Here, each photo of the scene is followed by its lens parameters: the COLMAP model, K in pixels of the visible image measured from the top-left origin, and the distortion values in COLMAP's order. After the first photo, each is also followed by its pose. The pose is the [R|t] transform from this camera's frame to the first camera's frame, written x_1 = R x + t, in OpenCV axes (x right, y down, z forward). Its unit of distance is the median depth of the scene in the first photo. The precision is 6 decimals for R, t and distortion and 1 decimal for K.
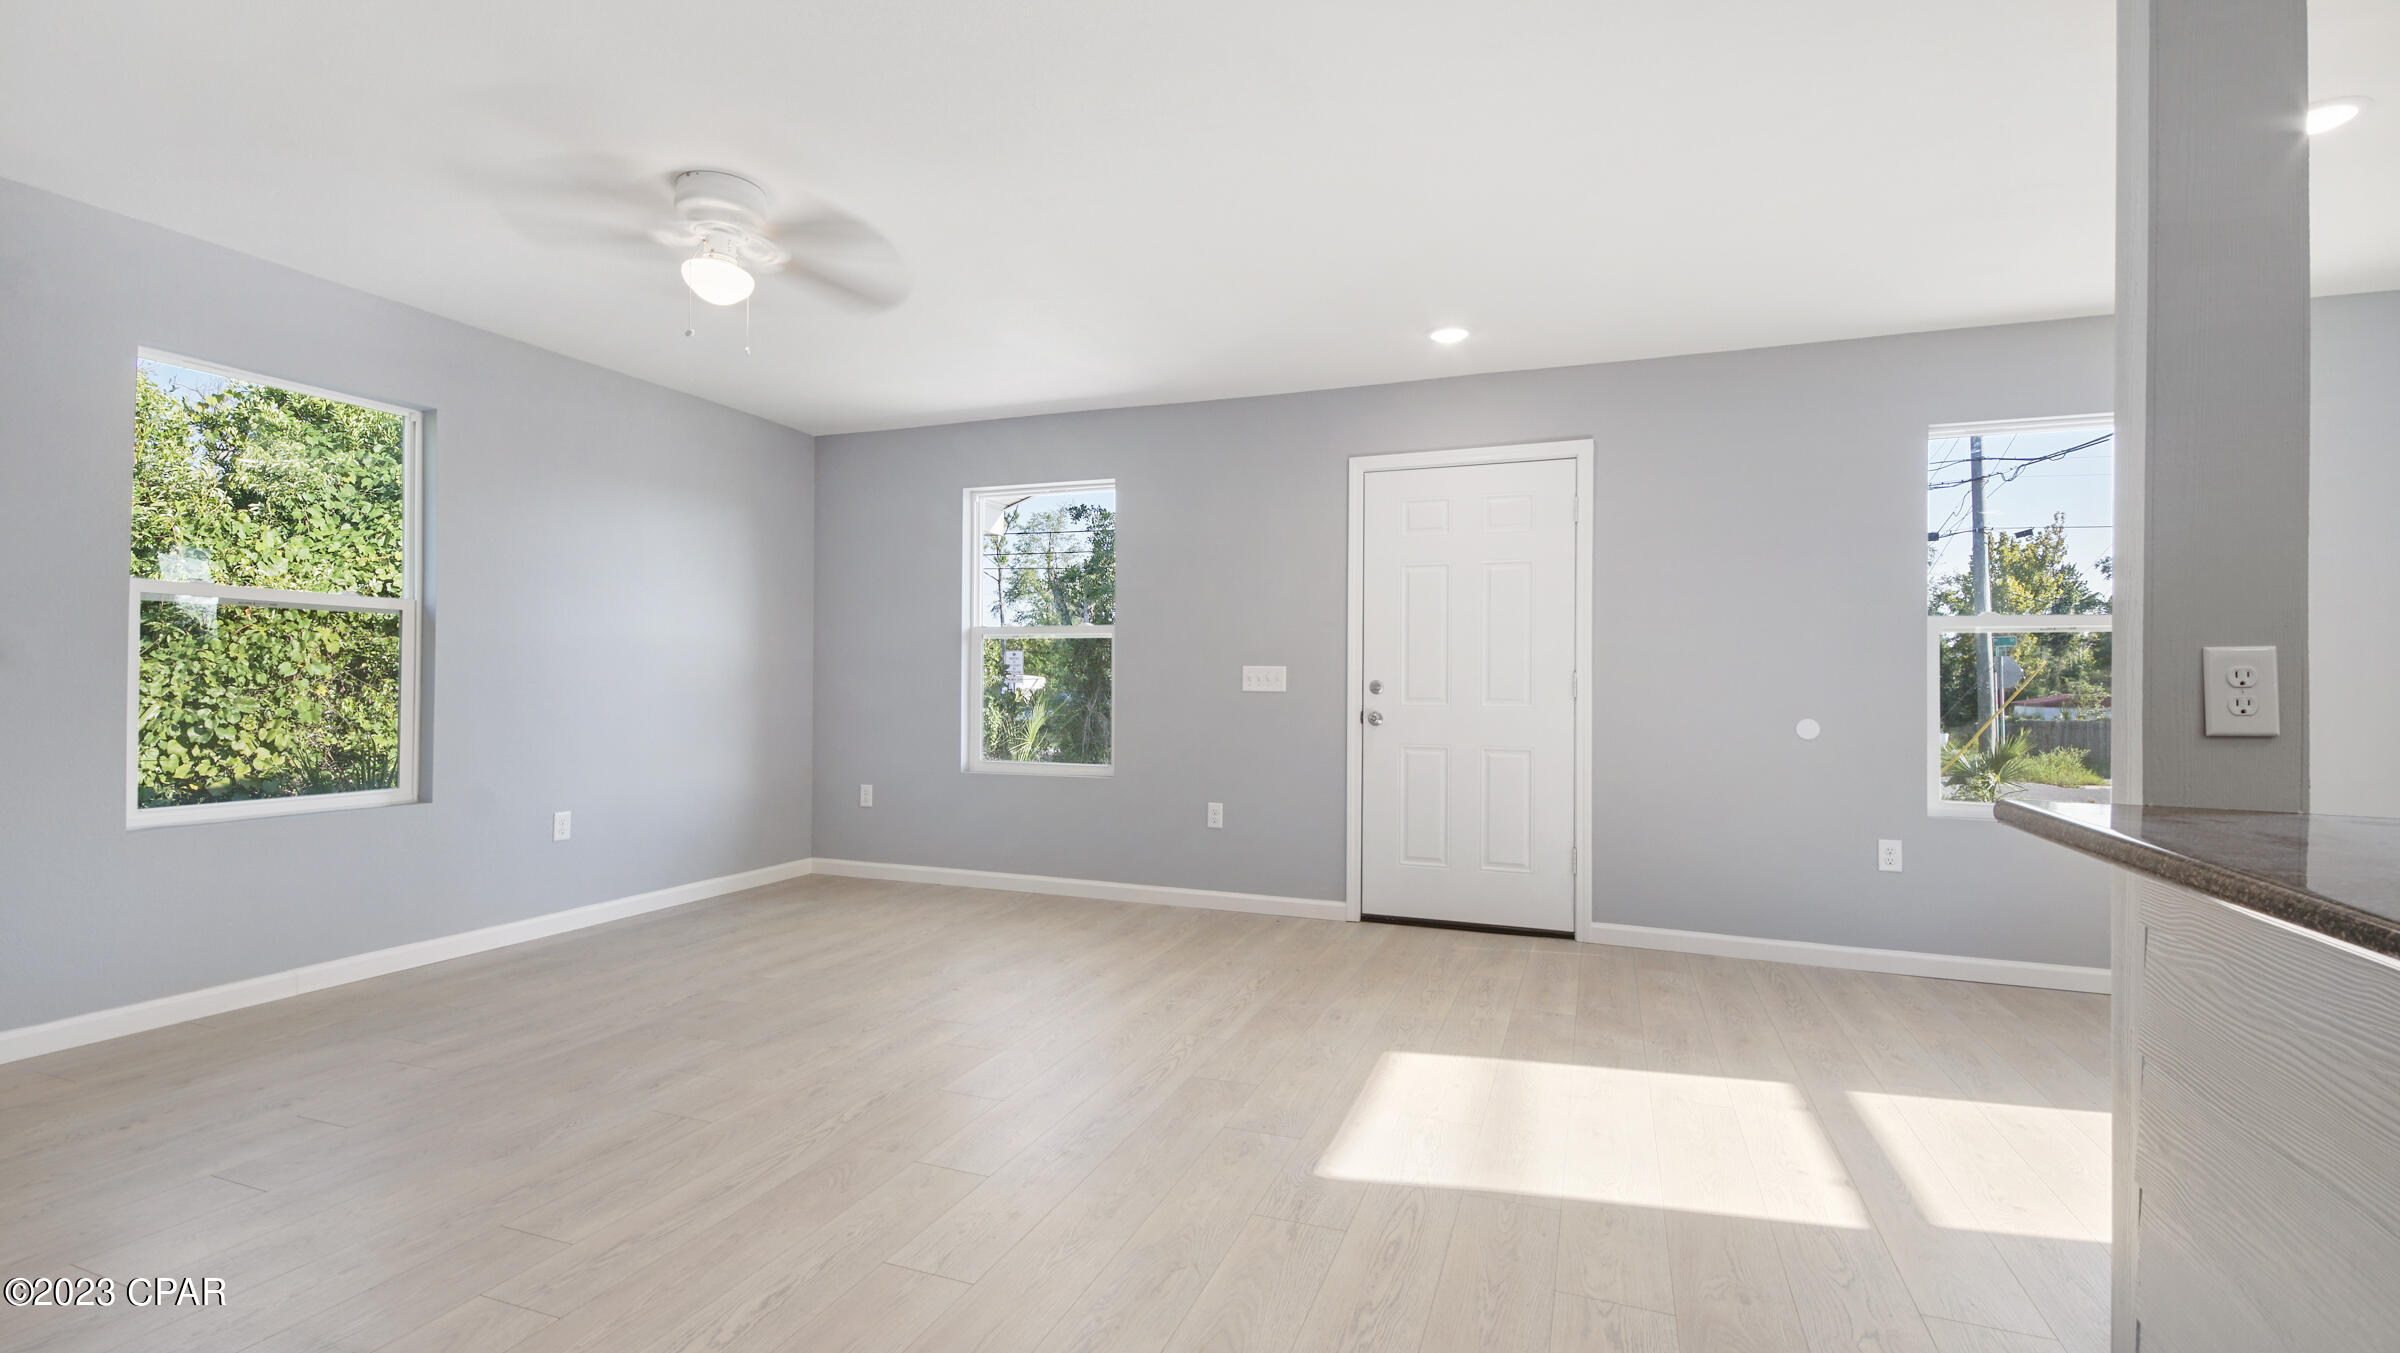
lens RADIAL K [[1068.0, 0, 1183.6], [0, 1068.0, 669.9], [0, 0, 1]] dist [0.022448, -0.006584]
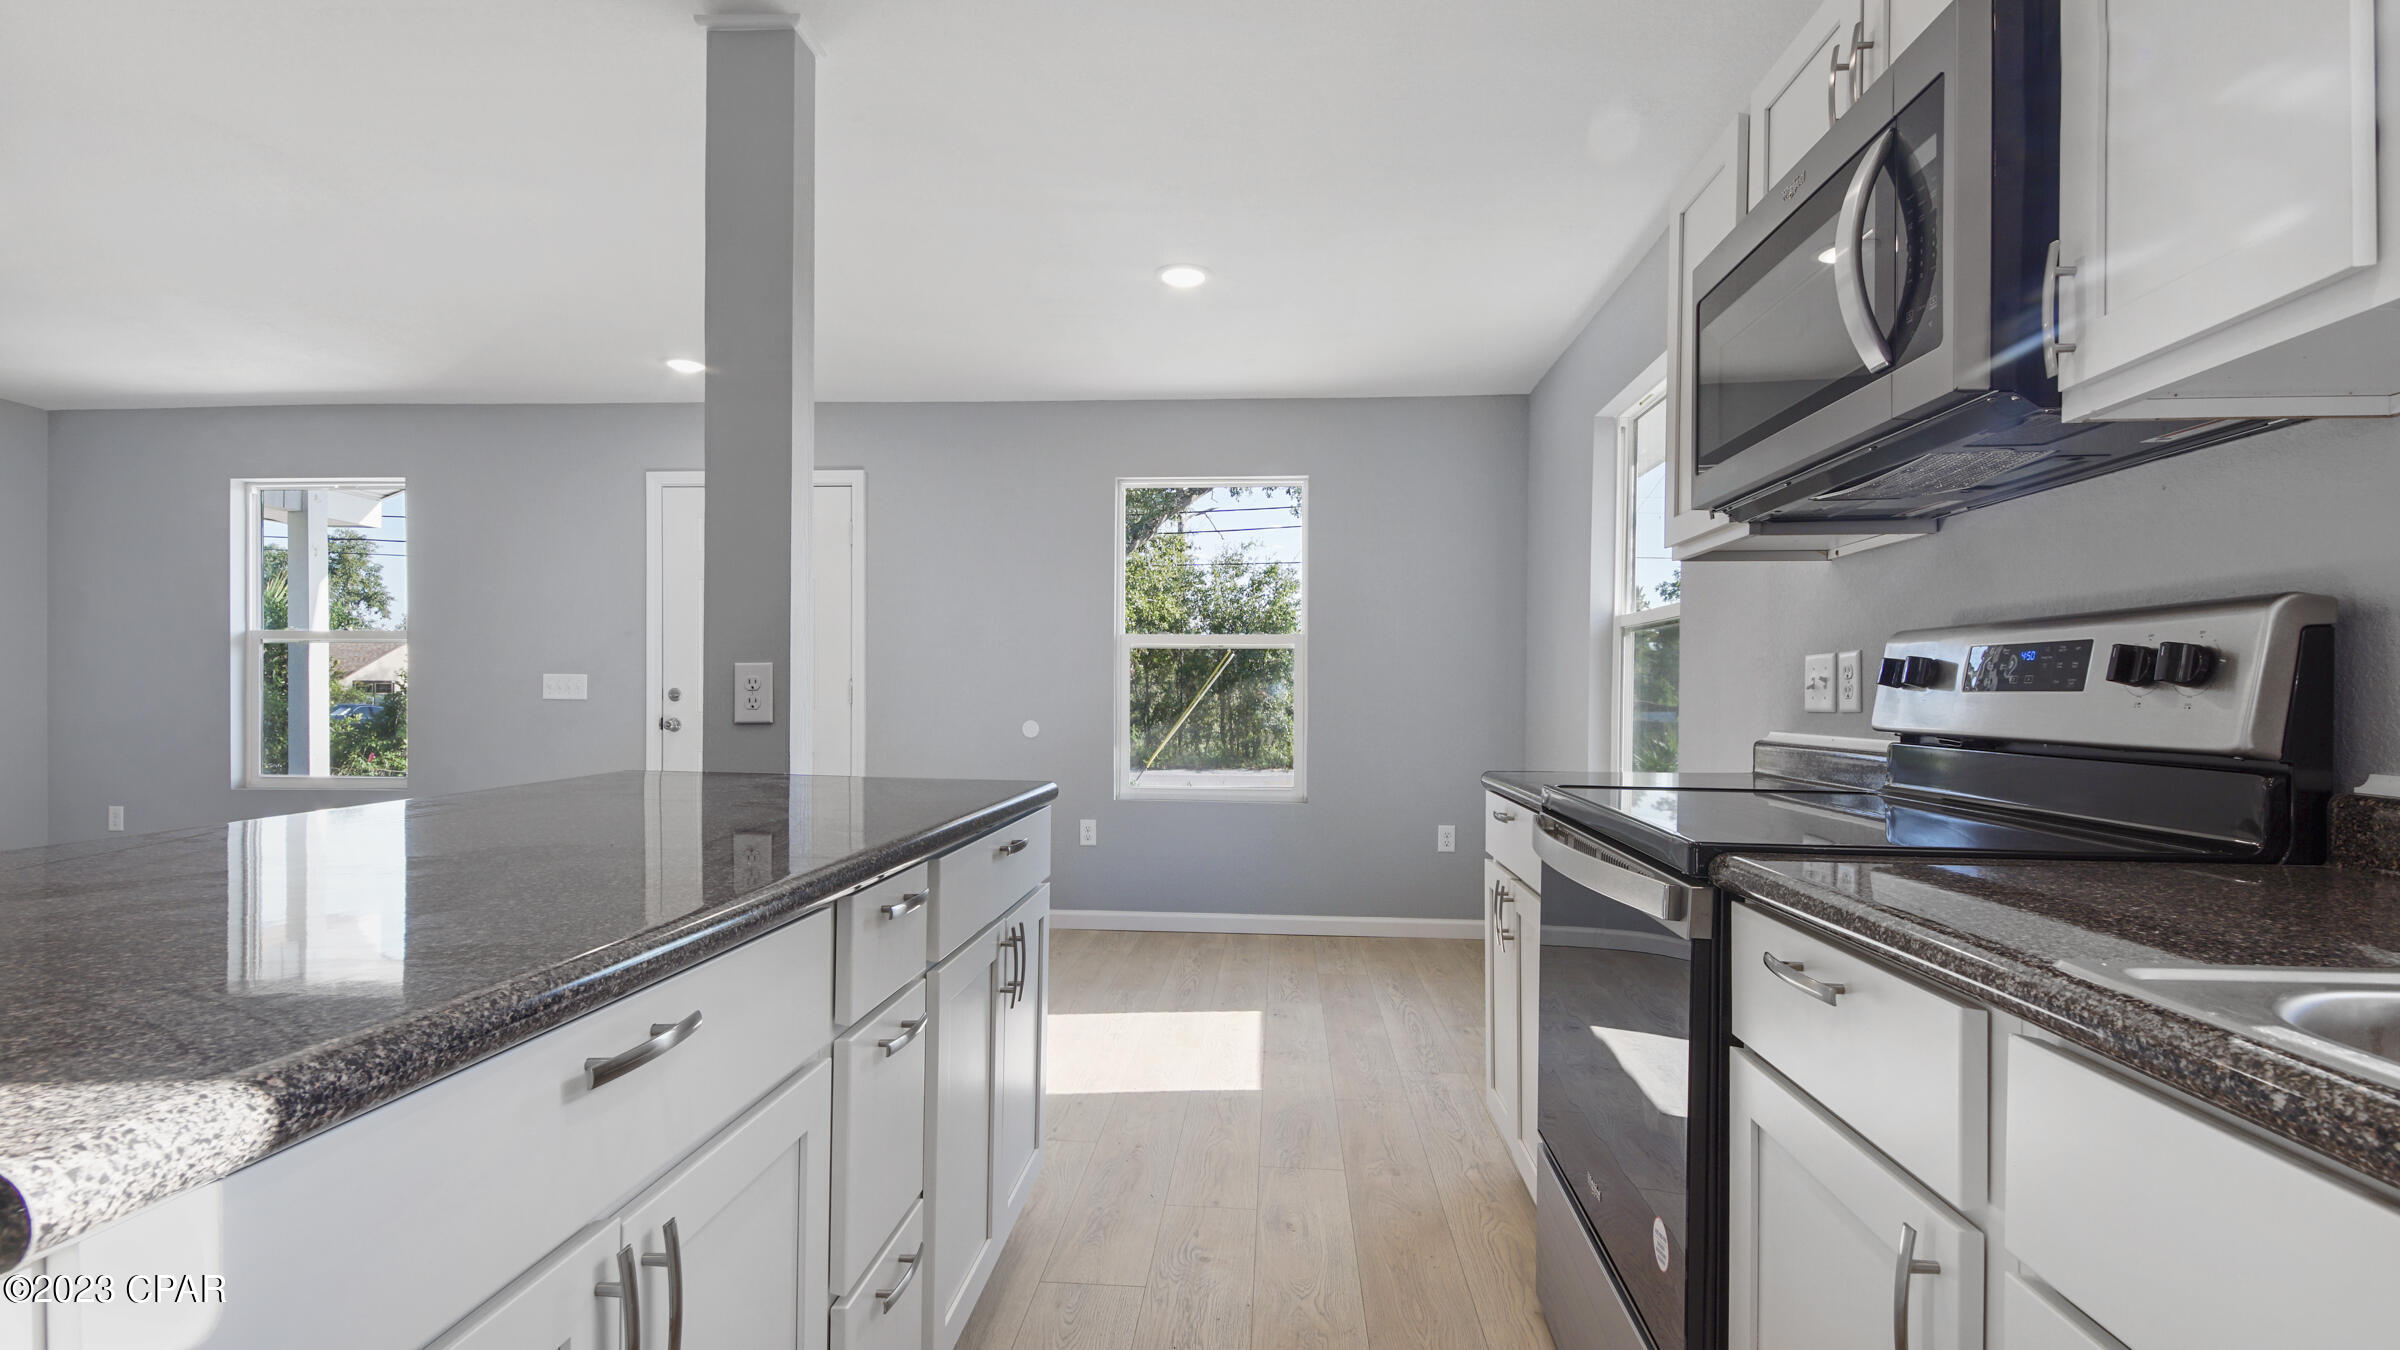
lens RADIAL K [[1068.0, 0, 1192.5], [0, 1068.0, 695.5], [0, 0, 1]] dist [0.022448, -0.006584]
pose [[0.955654, -0.004049, 0.294464, 0.382758], [-0.000492, 0.999882, 0.015348, 0.000730], [-0.294491, -0.014813, 0.955539, -0.162797]]
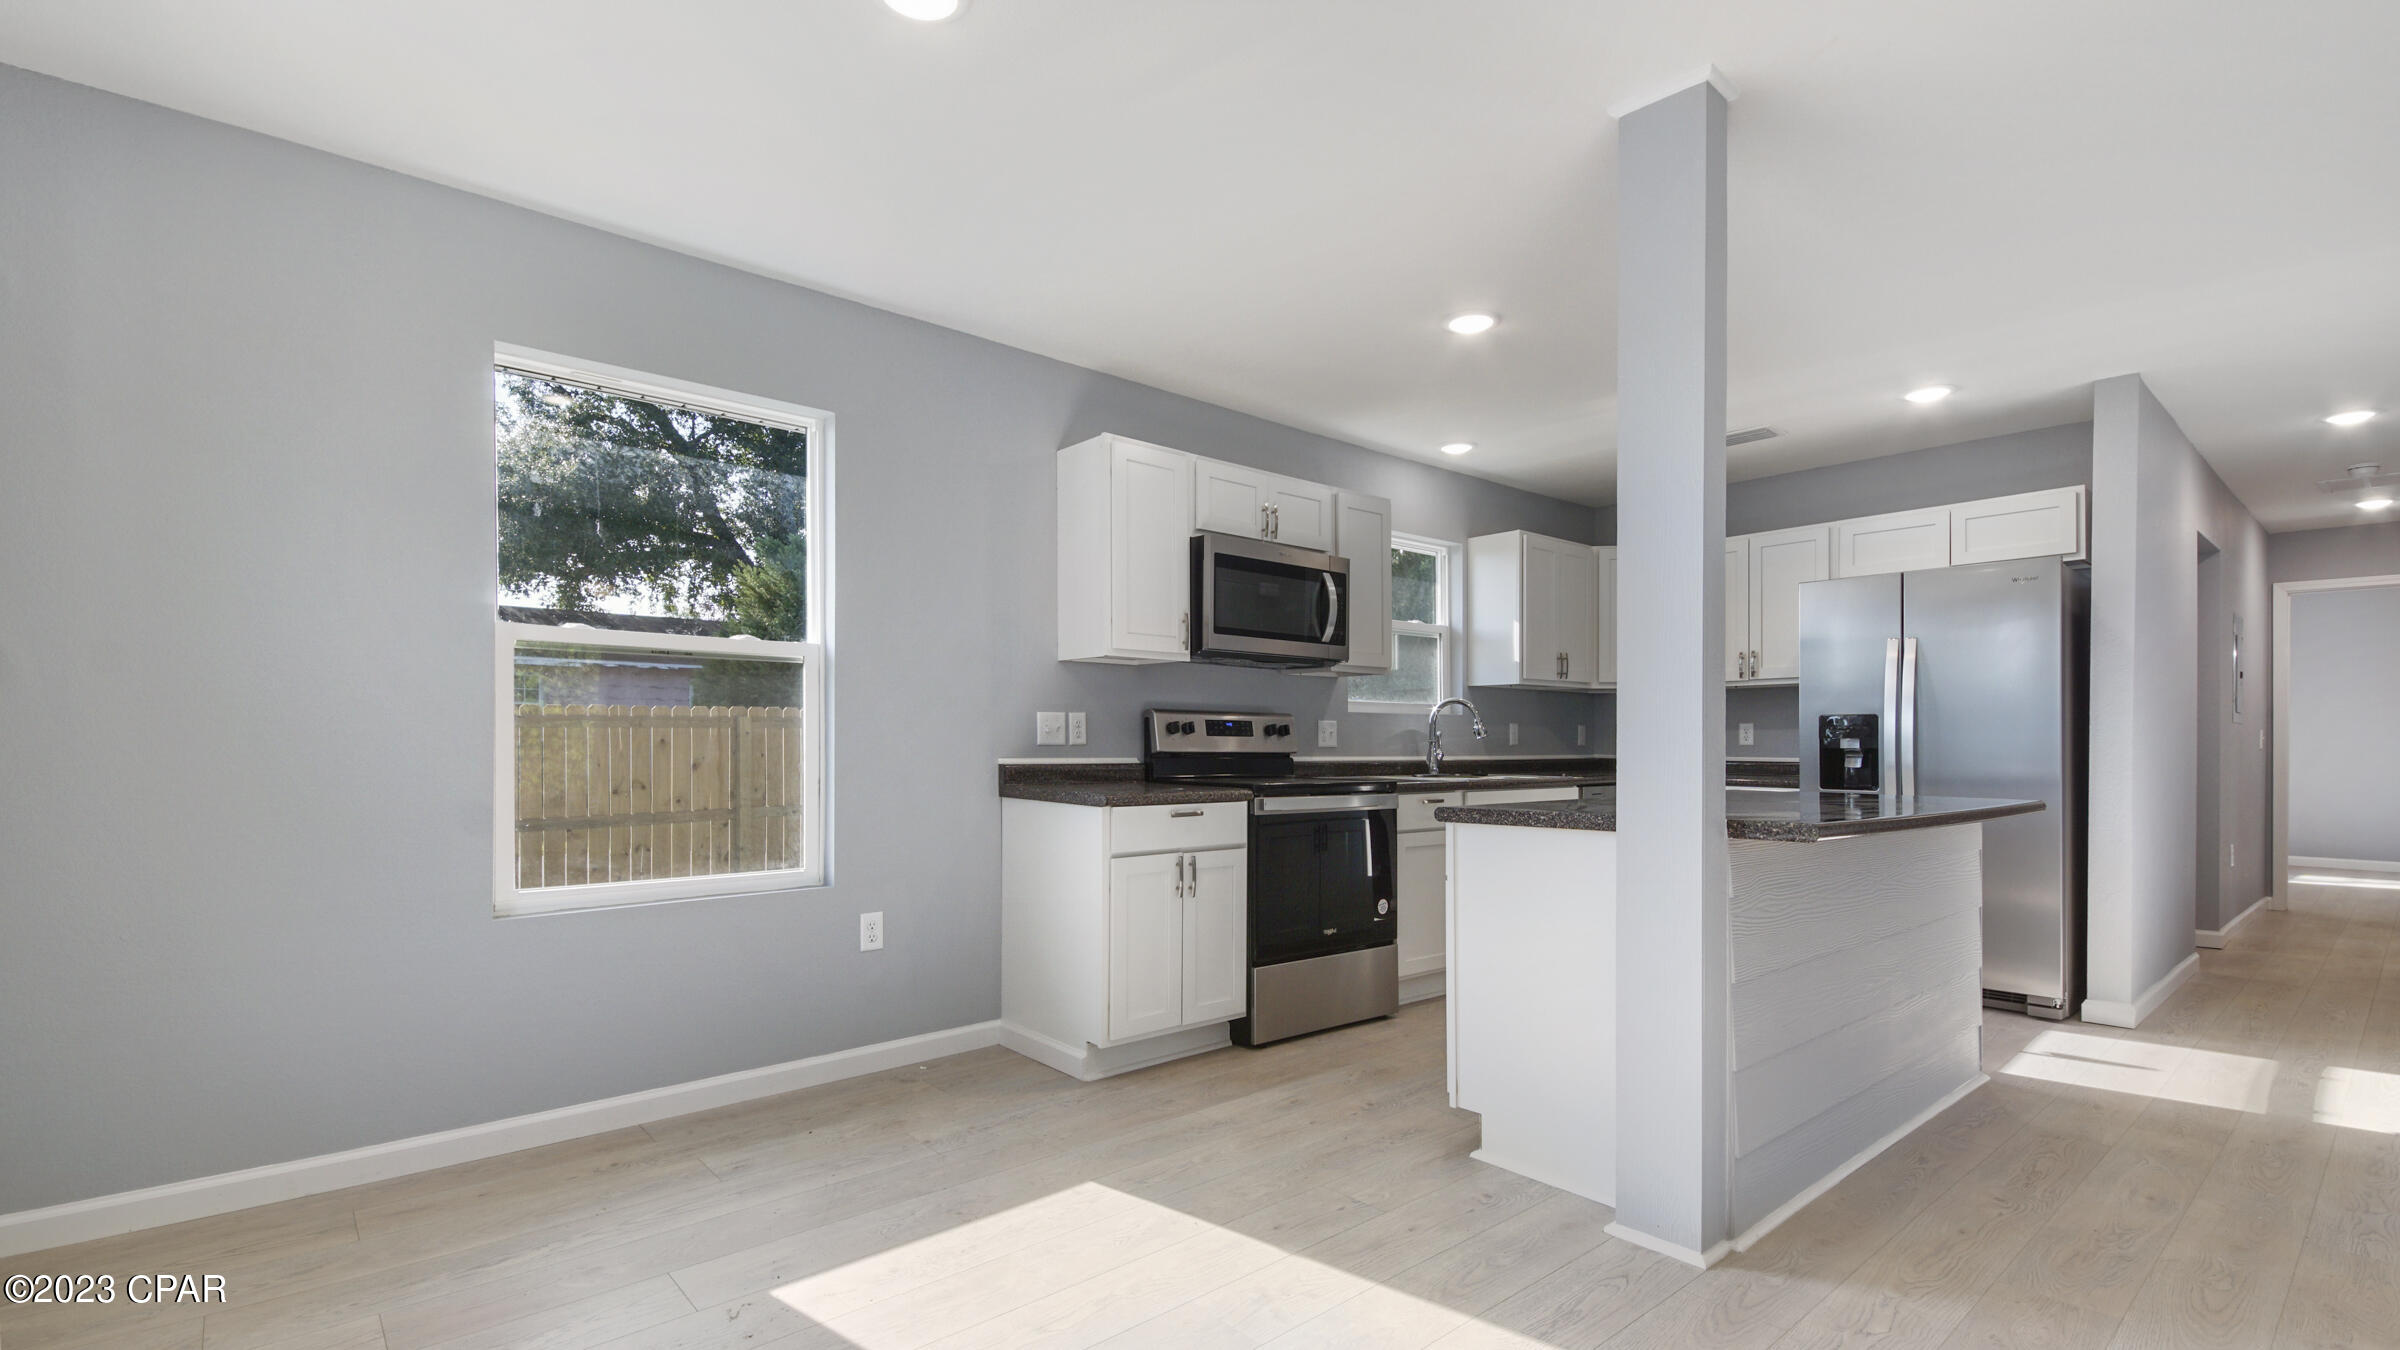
lens RADIAL K [[1068.0, 0, 1184.2], [0, 1068.0, 759.2], [0, 0, 1]] dist [0.022448, -0.006584]
pose [[-0.882291, -0.020140, 0.470274, 0.297085], [-0.017331, 0.999797, 0.010303, 0.015484], [-0.470386, 0.000940, -0.882460, 0.909980]]
